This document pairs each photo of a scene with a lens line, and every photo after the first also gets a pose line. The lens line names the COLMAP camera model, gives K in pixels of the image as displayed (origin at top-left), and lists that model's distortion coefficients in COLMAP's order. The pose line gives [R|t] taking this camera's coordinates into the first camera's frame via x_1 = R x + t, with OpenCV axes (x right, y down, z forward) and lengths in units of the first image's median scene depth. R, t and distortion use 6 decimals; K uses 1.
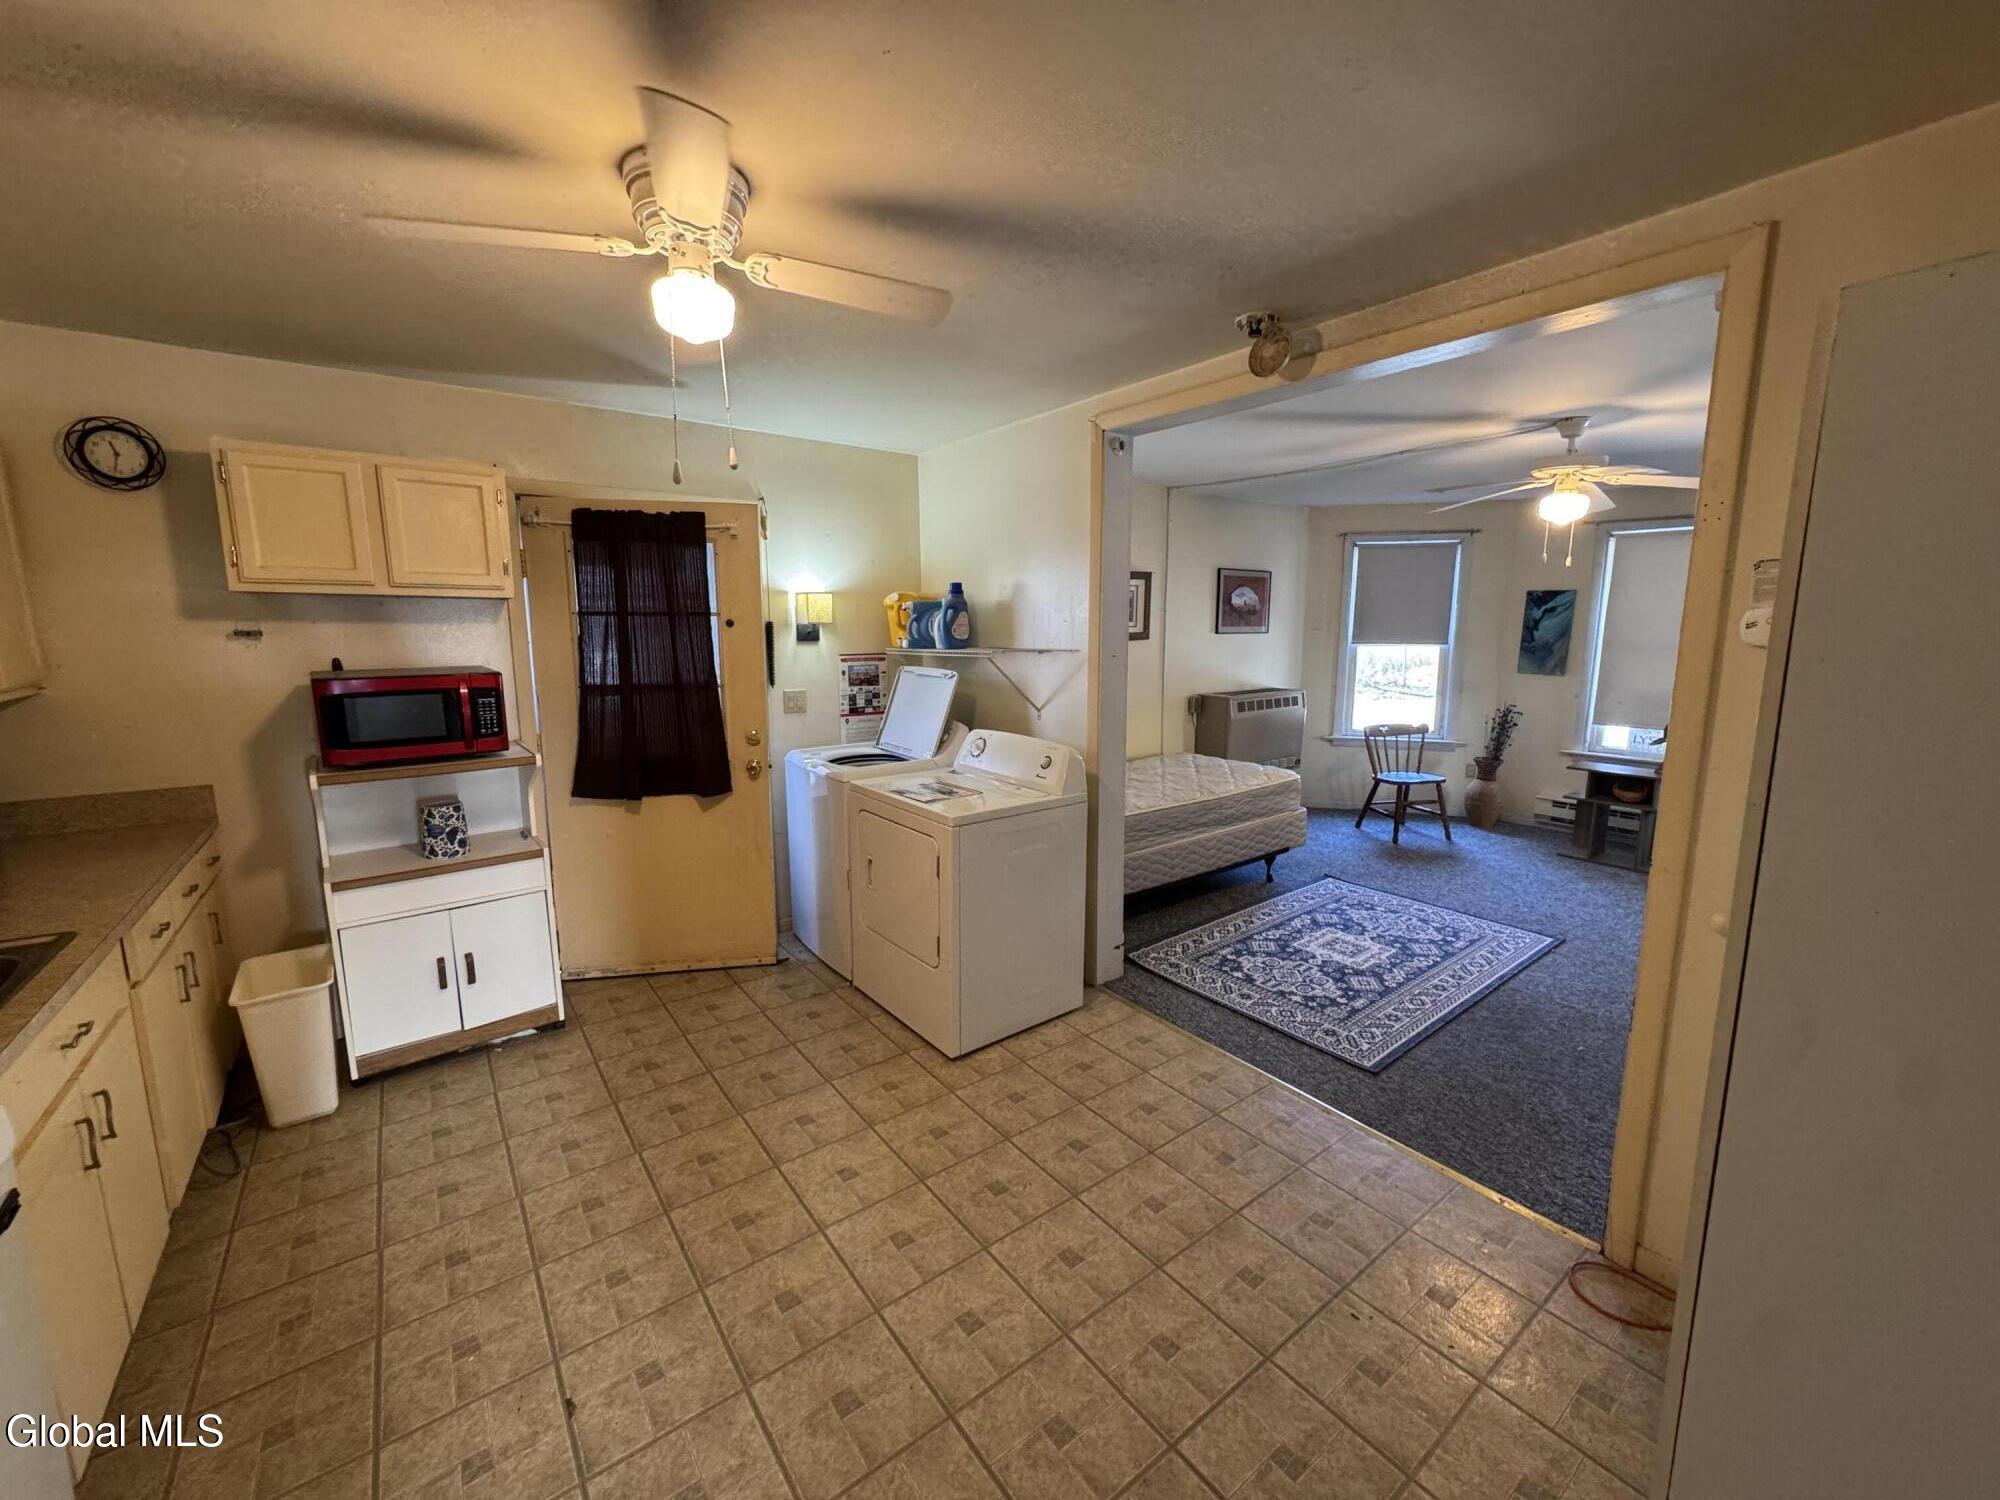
lens RADIAL K [[792.6, 0, 999.4], [0, 792.6, 746.3], [0, 0, 1]] dist [-0.002723, 0.000005]
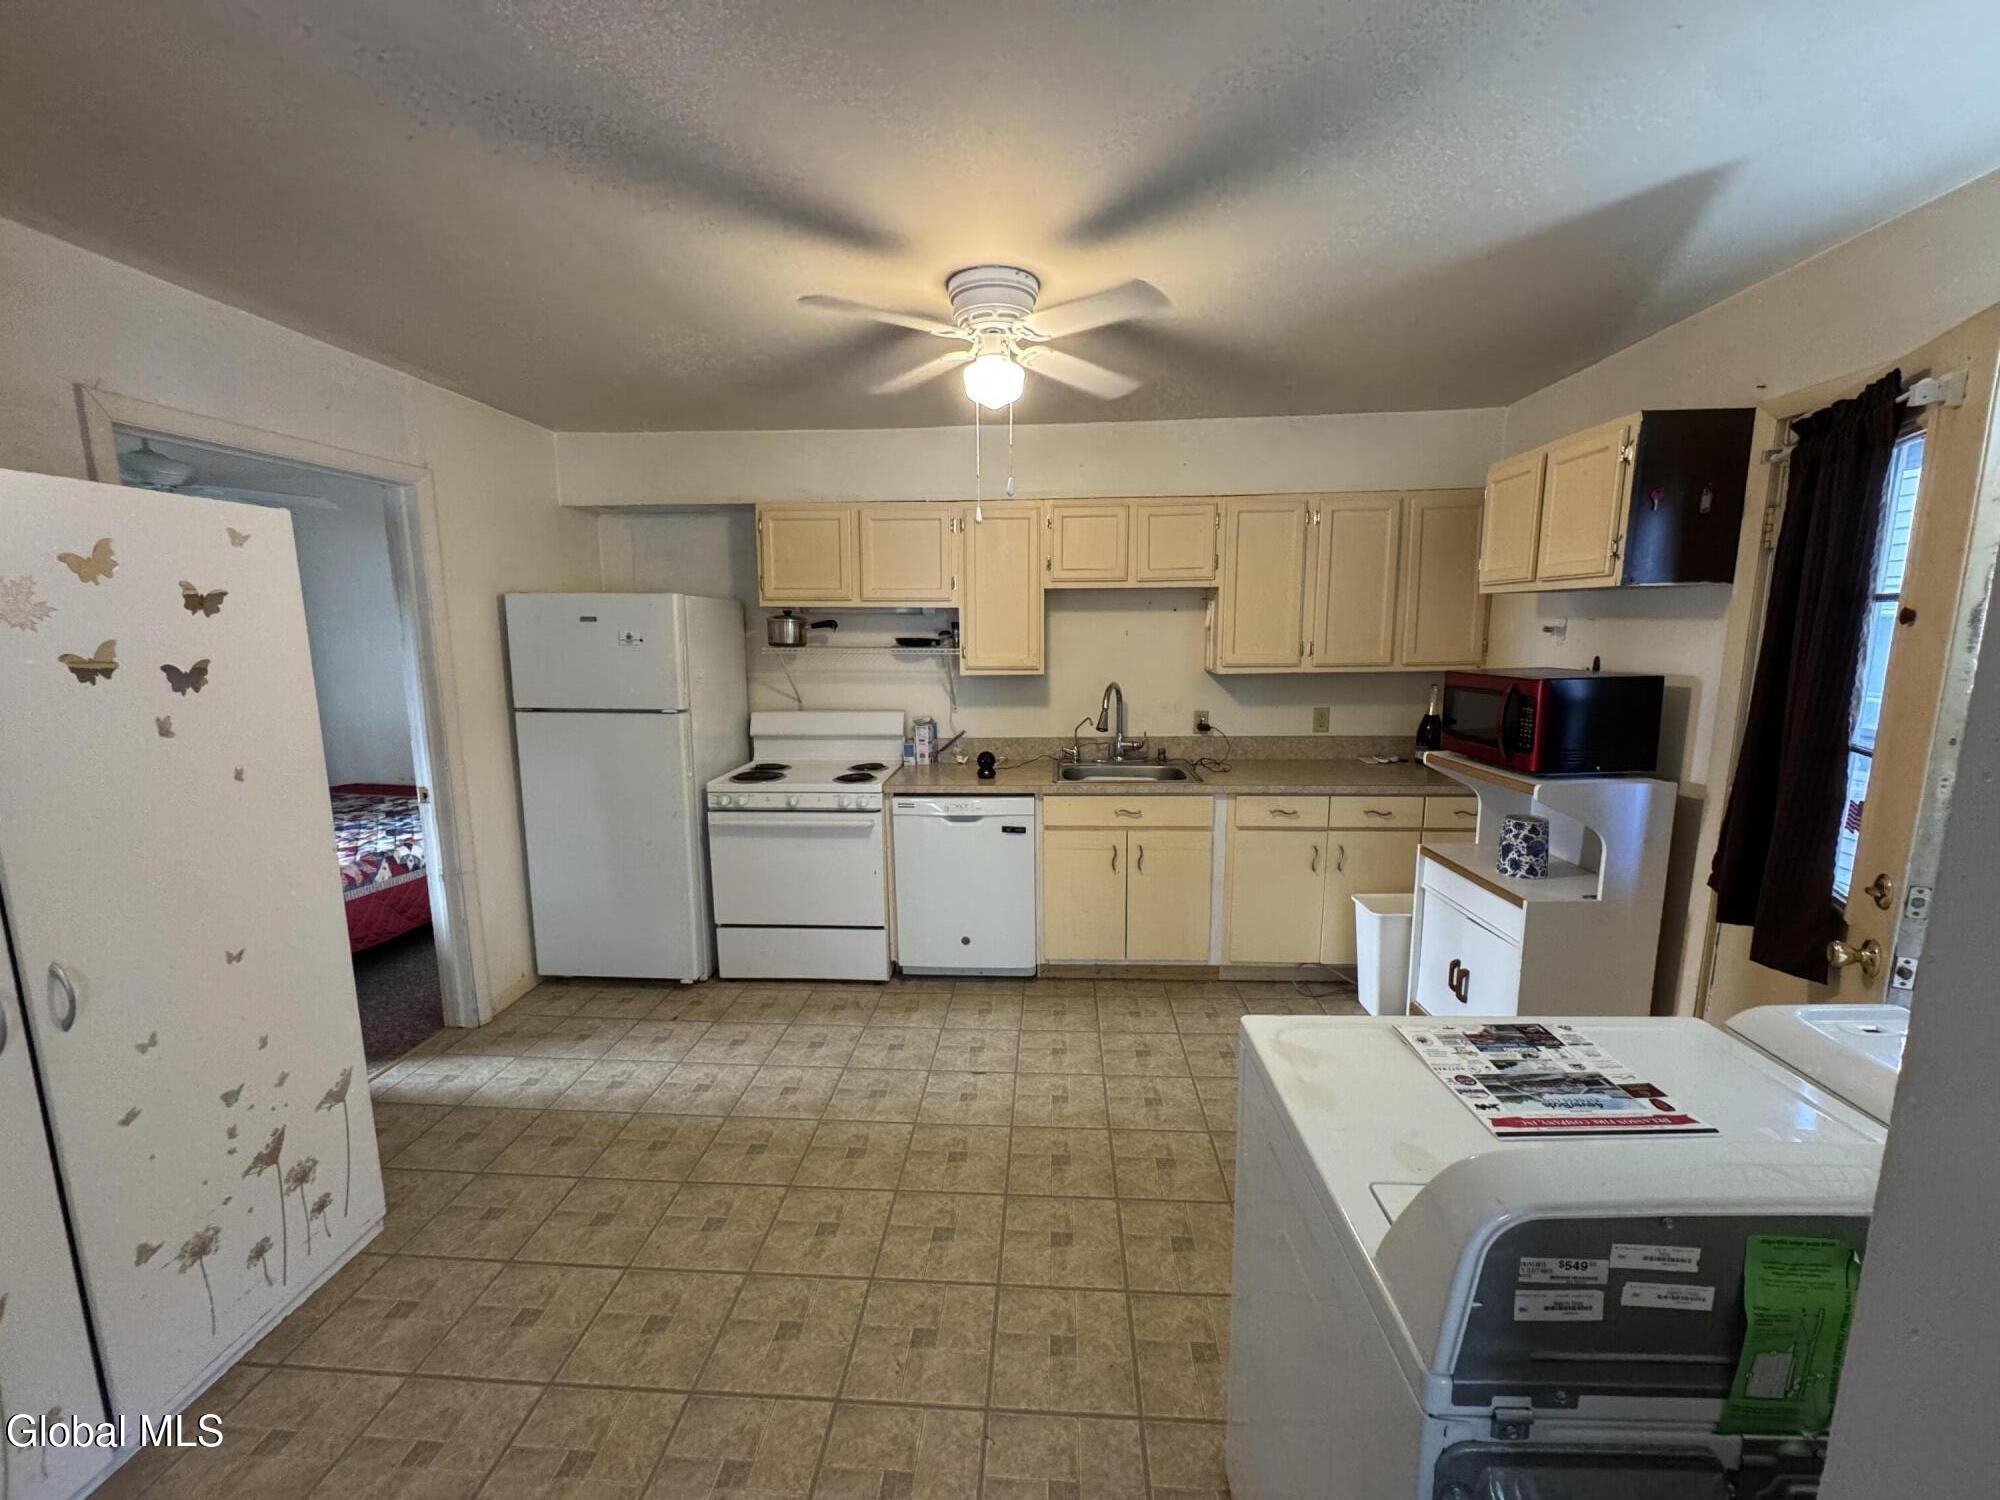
lens RADIAL K [[792.6, 0, 1001.3], [0, 792.6, 747.8], [0, 0, 1]] dist [-0.002723, 0.000005]
pose [[-0.652785, 0.119324, -0.748086, 0.281544], [-0.107406, 0.962962, 0.247321, -0.128584], [0.749890, 0.241796, -0.615792, 0.843752]]
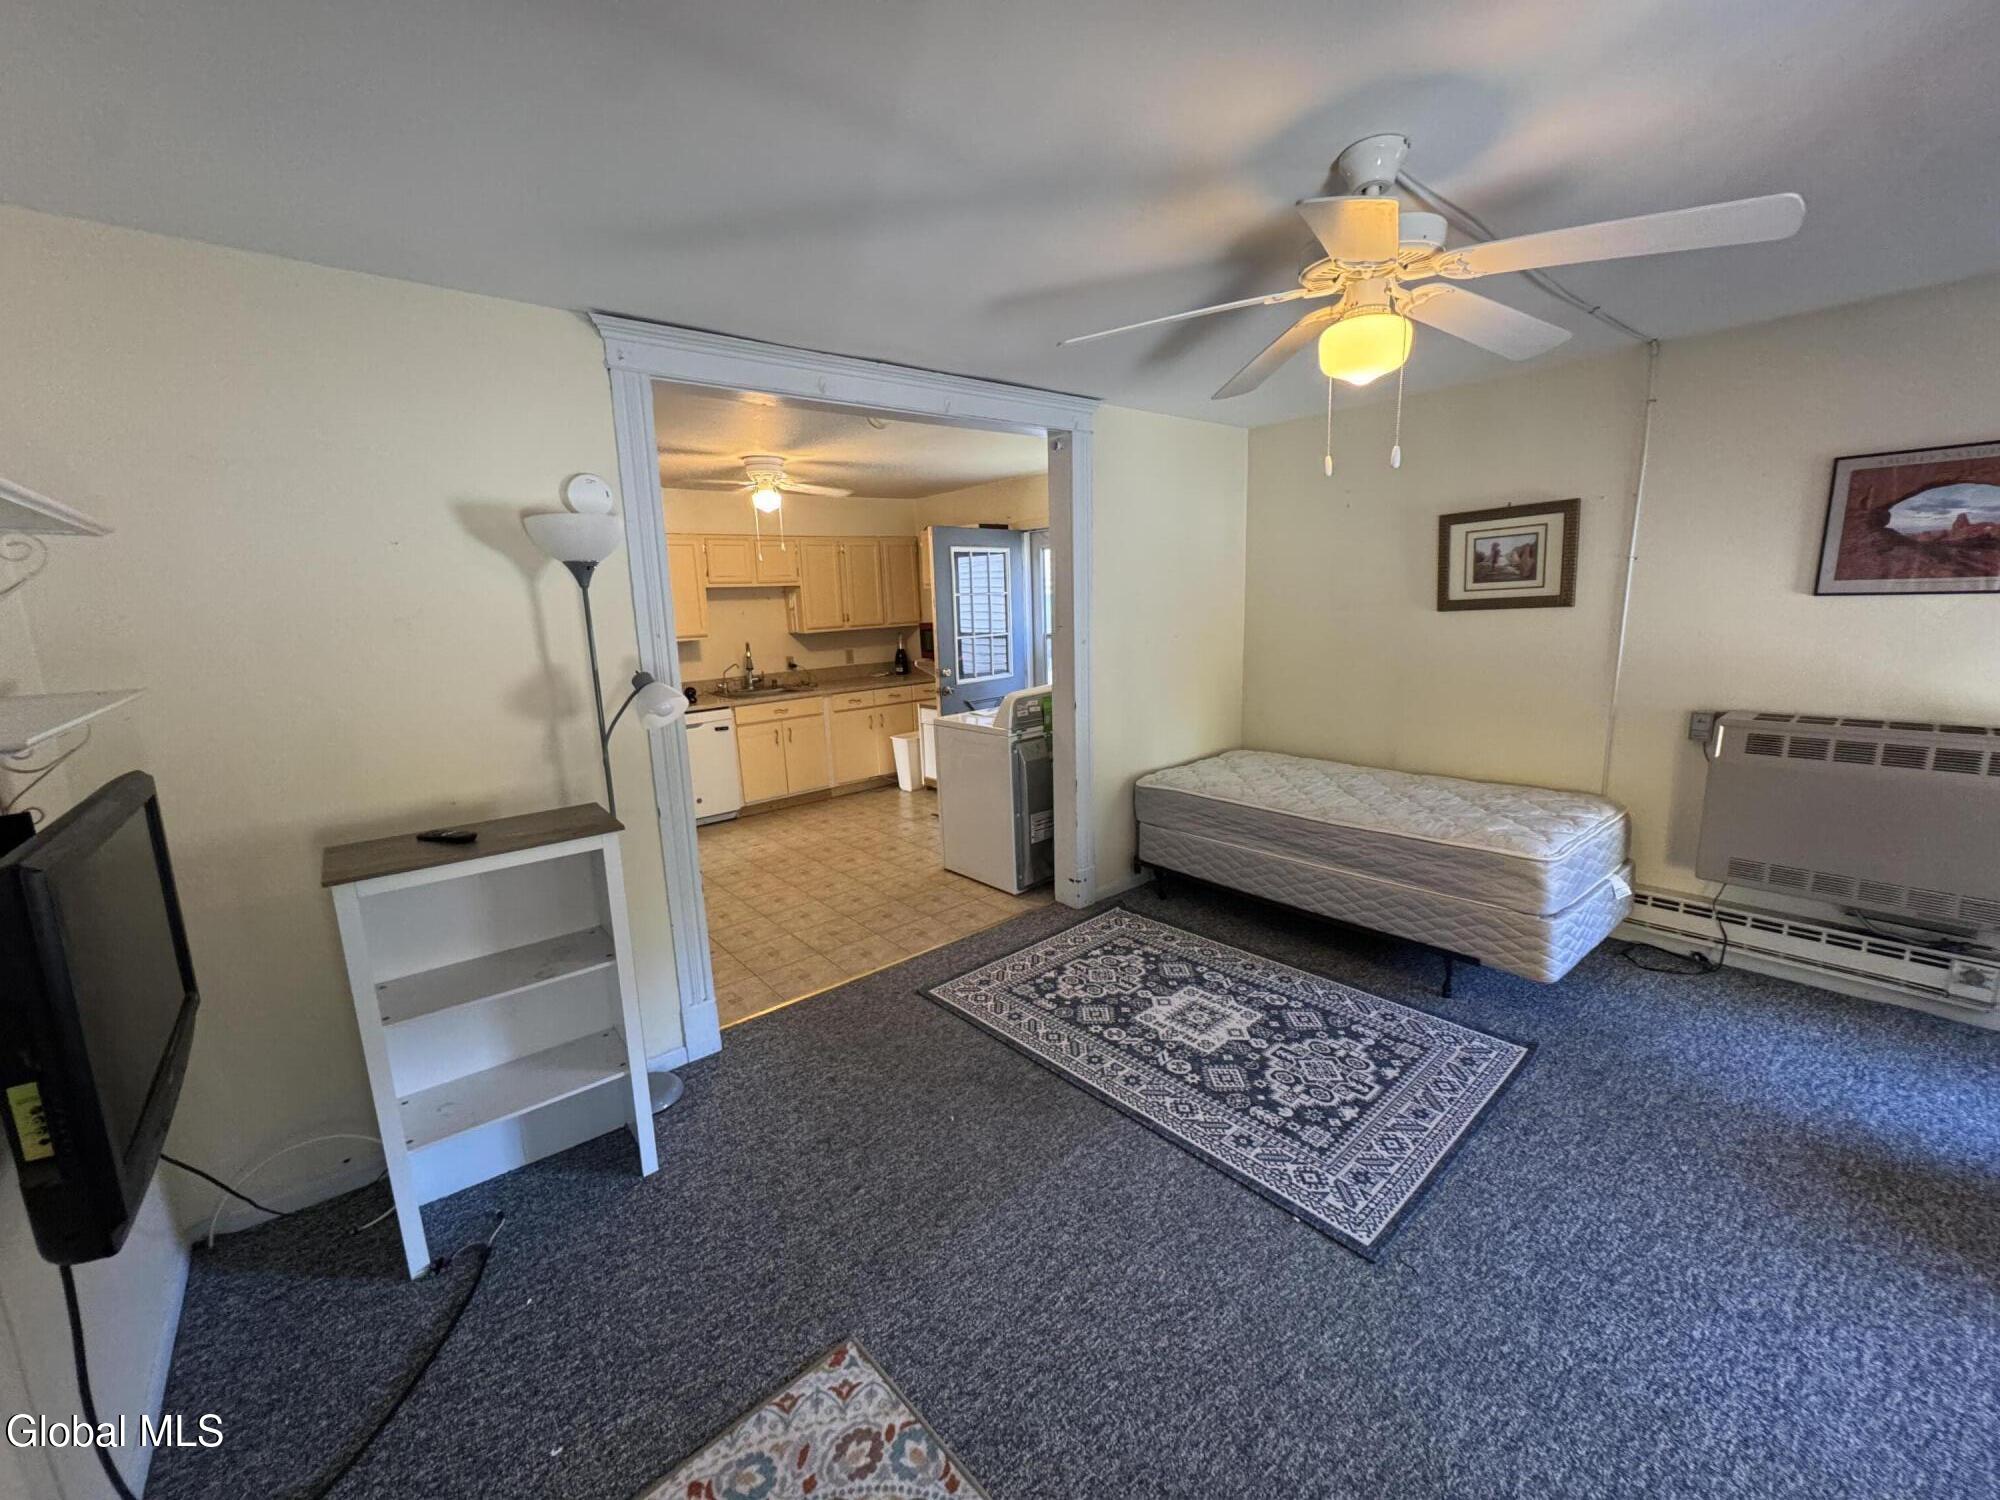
lens RADIAL K [[792.6, 0, 1001.0], [0, 792.6, 744.3], [0, 0, 1]] dist [-0.002723, 0.000005]
pose [[0.055026, 0.183360, -0.981505, 1.178021], [-0.117547, 0.977348, 0.175994, -0.124721], [0.991542, 0.105688, 0.075333, 0.749328]]
